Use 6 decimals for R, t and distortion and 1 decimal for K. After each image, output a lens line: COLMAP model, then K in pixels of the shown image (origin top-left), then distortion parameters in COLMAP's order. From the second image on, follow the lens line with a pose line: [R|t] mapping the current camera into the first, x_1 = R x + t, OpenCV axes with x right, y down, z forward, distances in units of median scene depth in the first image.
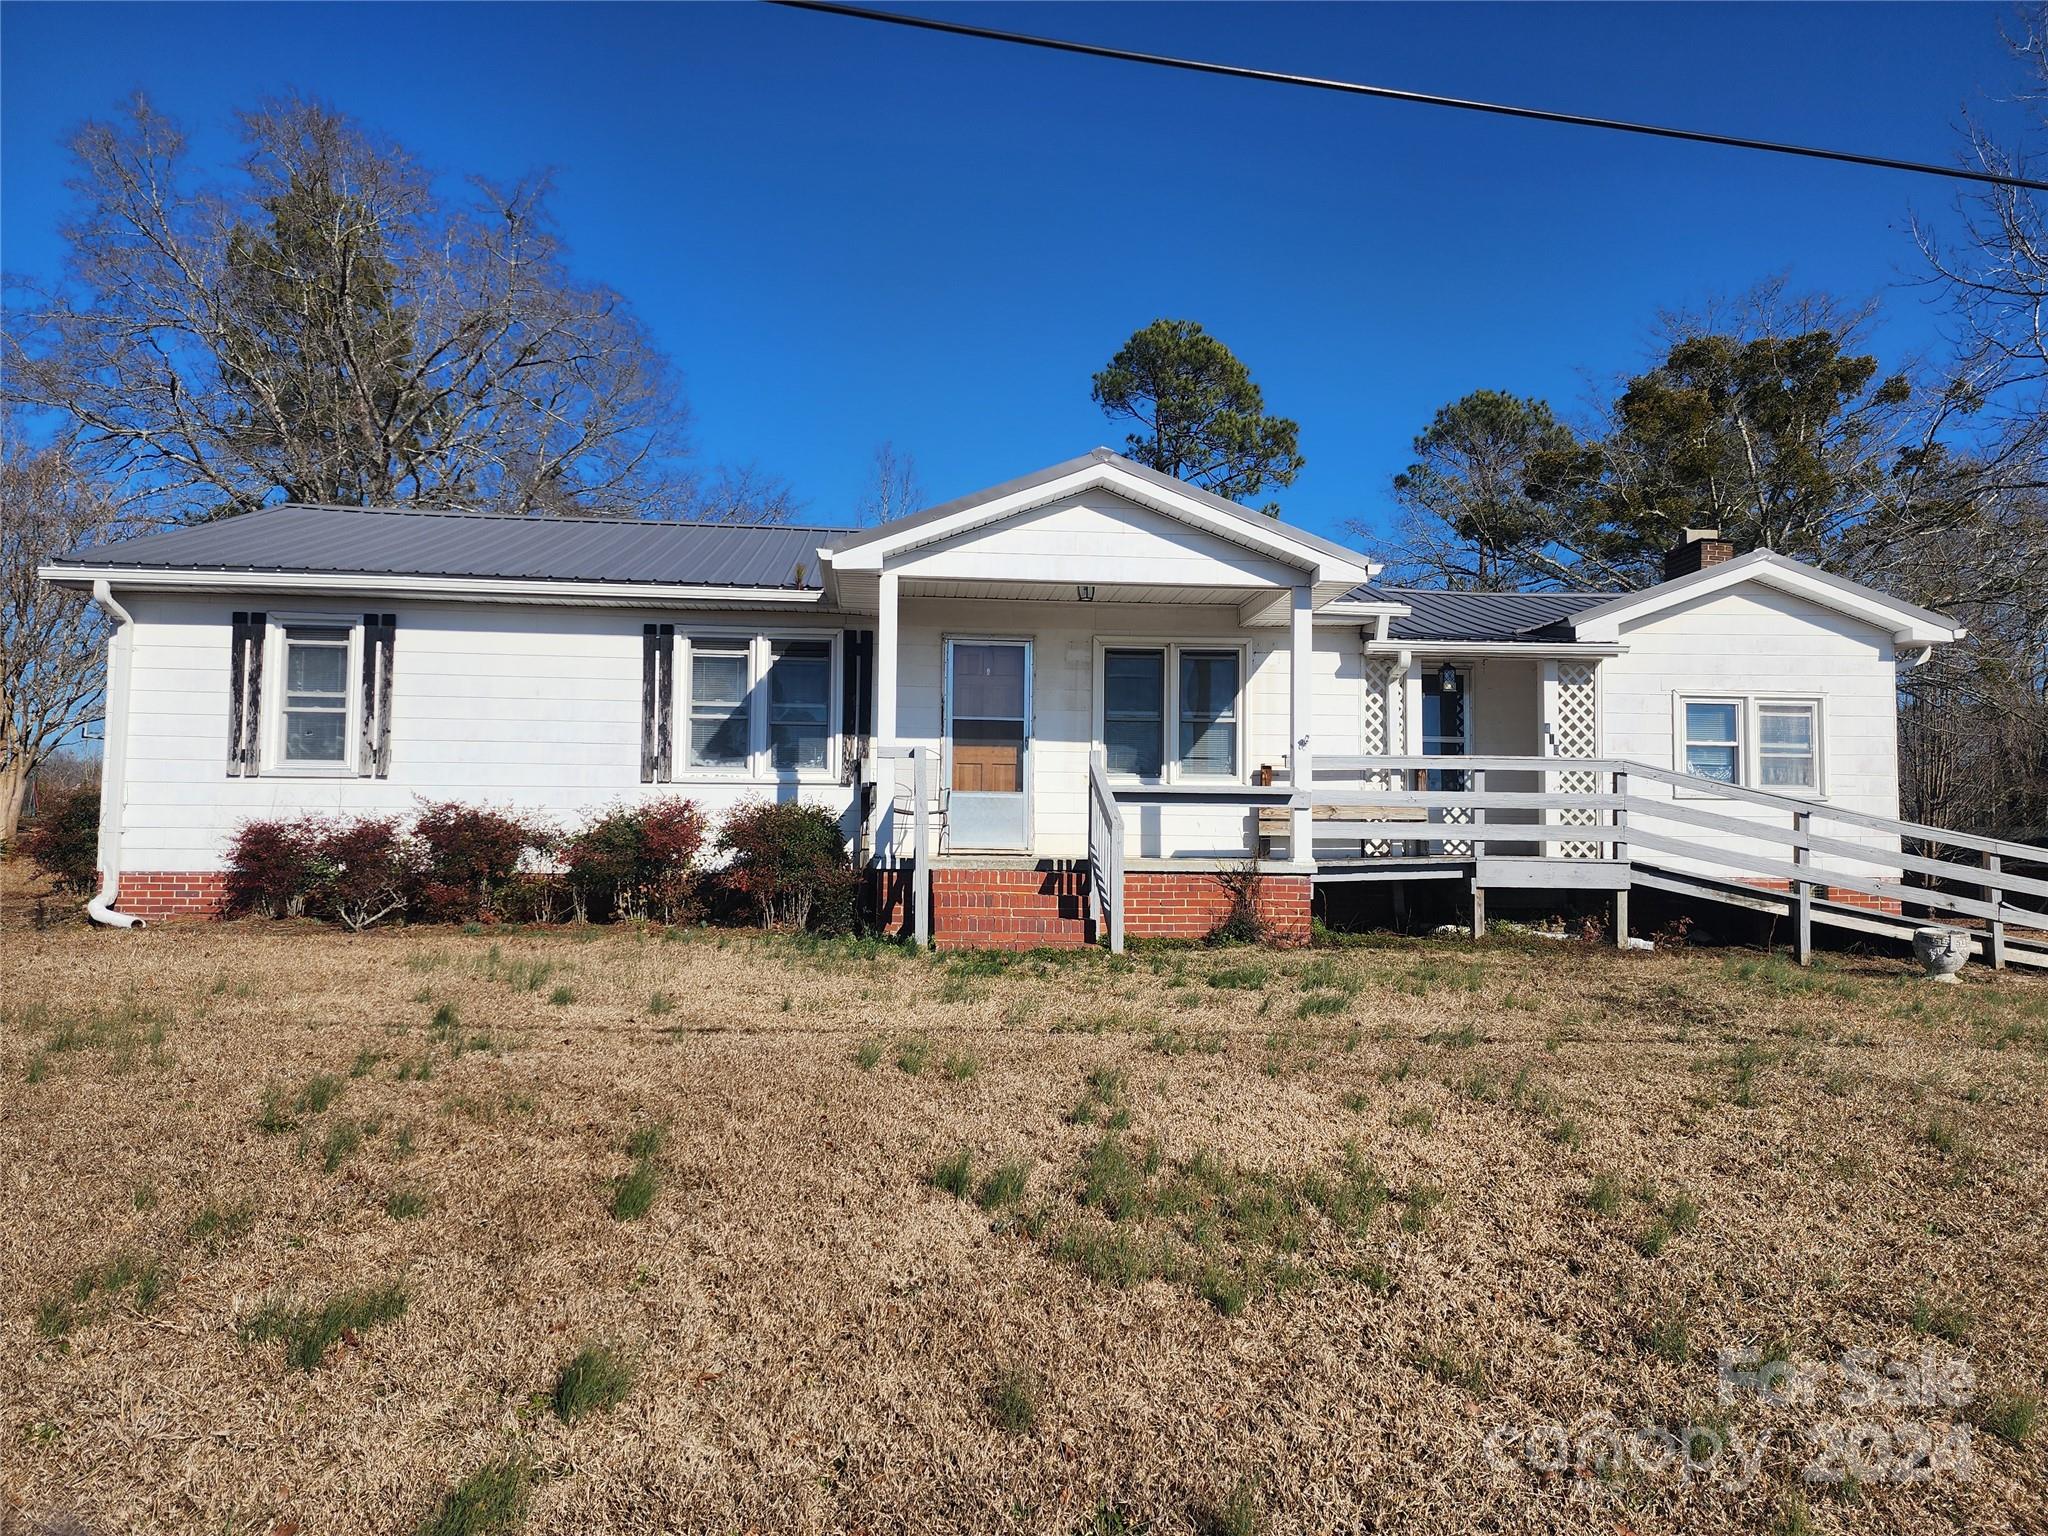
lens RADIAL K [[1367.3, 0, 1019.1], [0, 1367.3, 797.0], [0, 0, 1]] dist [0.075463, -0.068885]
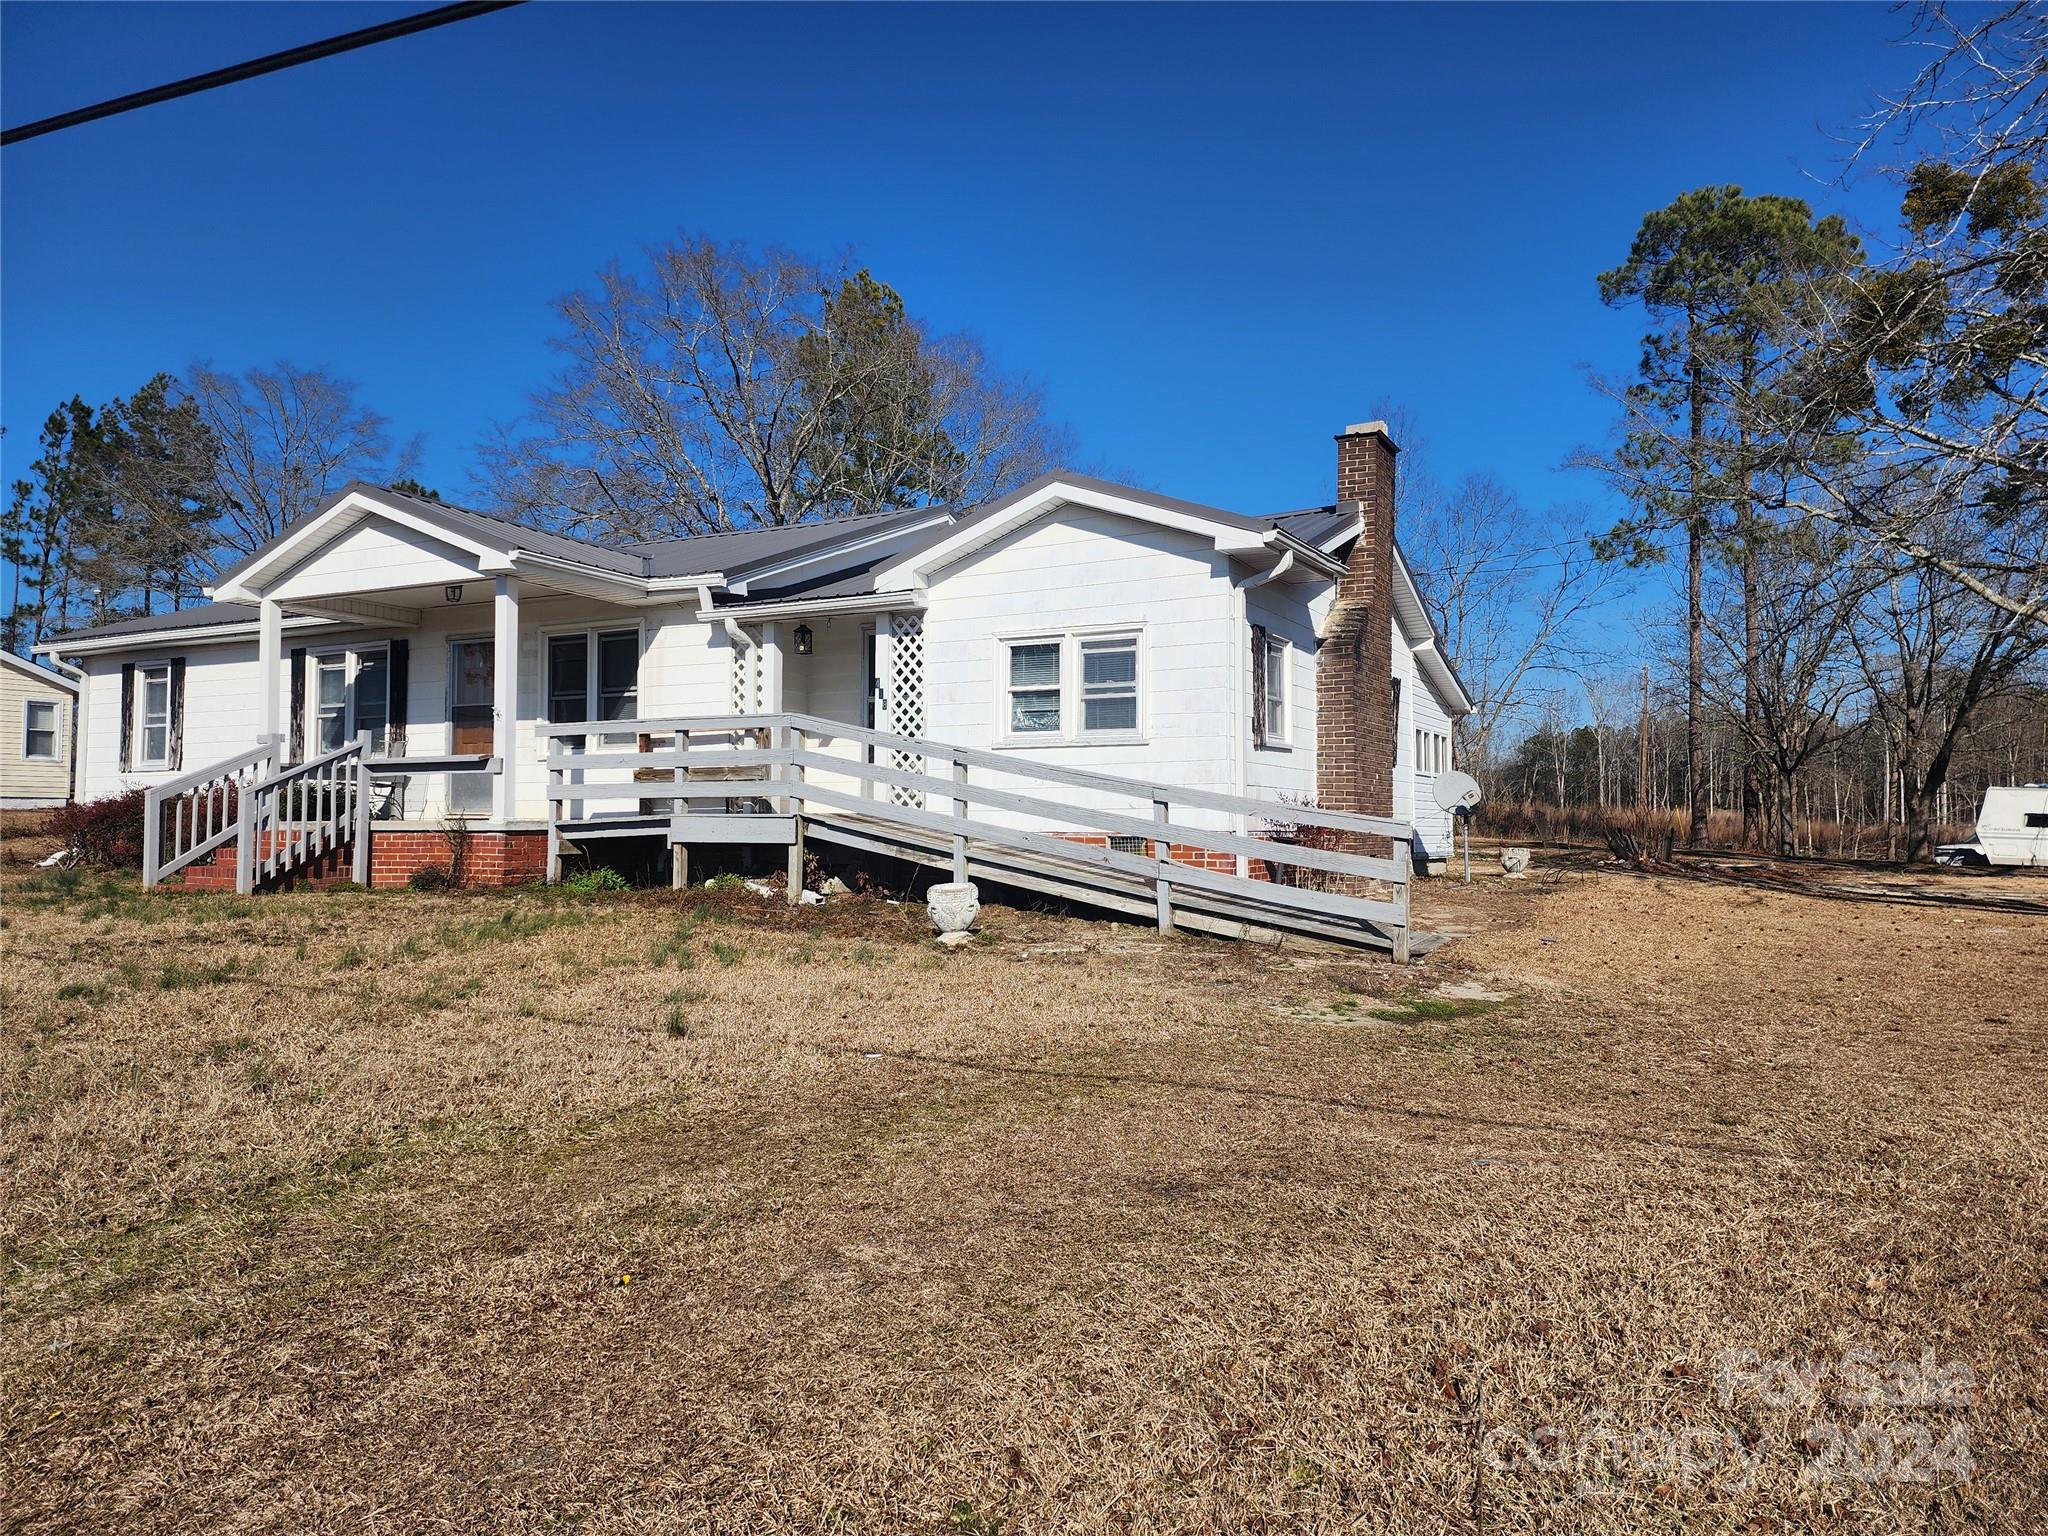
lens RADIAL K [[1367.3, 0, 1019.1], [0, 1367.3, 797.0], [0, 0, 1]] dist [0.075463, -0.068885]
pose [[0.844478, -0.021446, -0.535161, 1.012601], [0.030957, 0.999482, 0.008797, 0.026919], [0.534695, -0.023996, 0.844704, 0.228399]]
